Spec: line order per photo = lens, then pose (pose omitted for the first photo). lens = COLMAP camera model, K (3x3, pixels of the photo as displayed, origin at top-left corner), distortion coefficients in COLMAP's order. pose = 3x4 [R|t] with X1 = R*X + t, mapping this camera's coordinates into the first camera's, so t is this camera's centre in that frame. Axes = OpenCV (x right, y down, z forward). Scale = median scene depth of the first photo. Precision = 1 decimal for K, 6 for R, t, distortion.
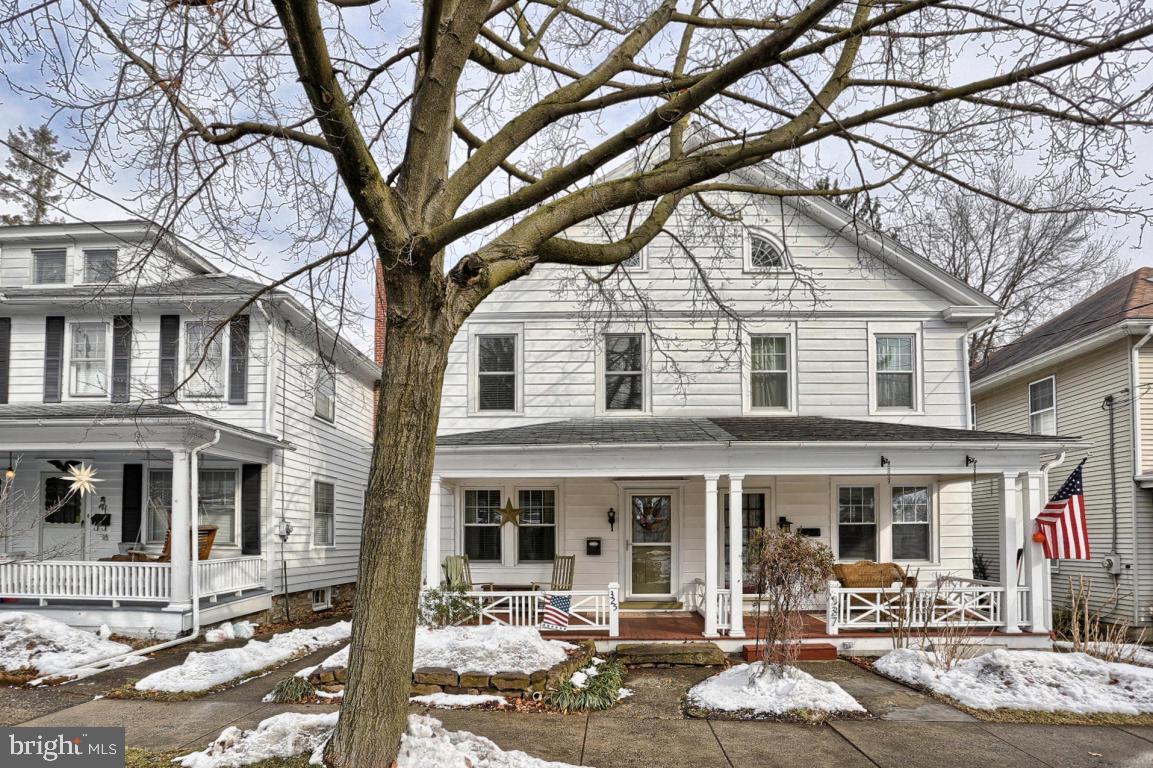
lens RADIAL K [[570.7, 0, 565.1], [0, 570.7, 400.0], [0, 0, 1]] dist [-0.063591, 0.024636]
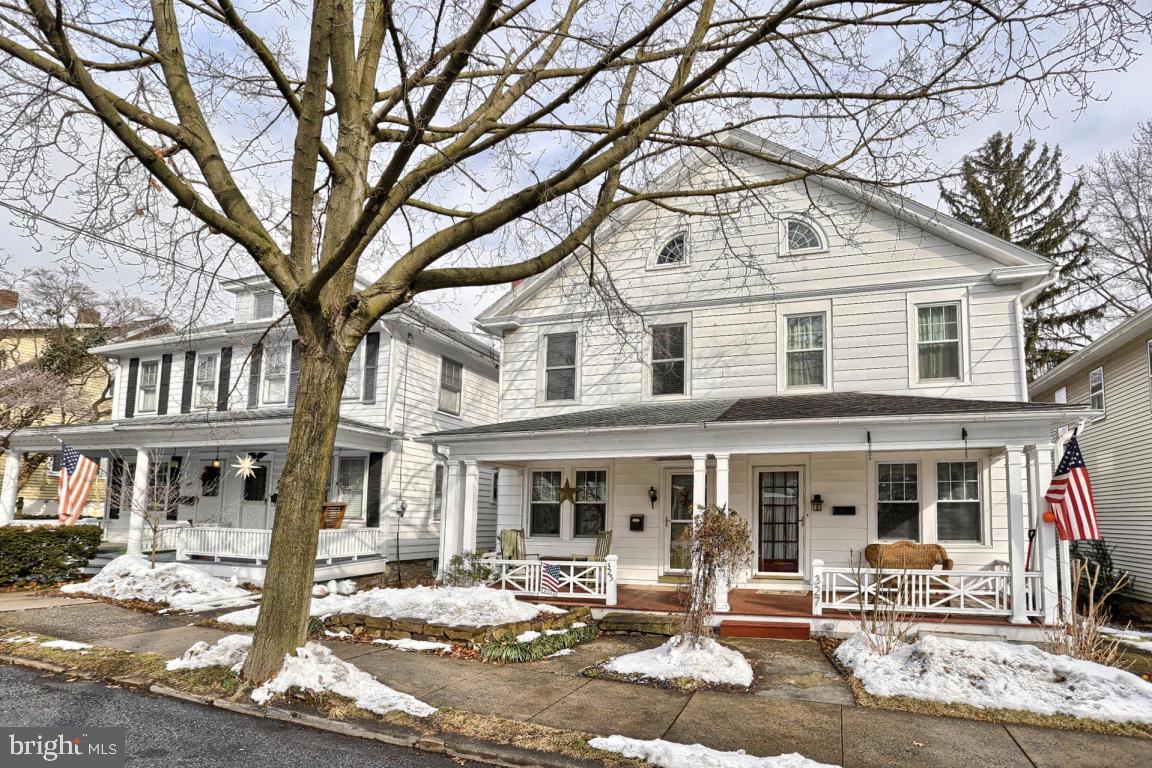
lens RADIAL K [[535.1, 0, 593.9], [0, 535.1, 345.2], [0, 0, 1]] dist [-0.051767, 0.017034]
pose [[0.964962, -0.070813, -0.252654, 0.268481], [0.051497, 0.995279, -0.082270, -0.000306], [0.257287, 0.066376, 0.964053, -0.023818]]
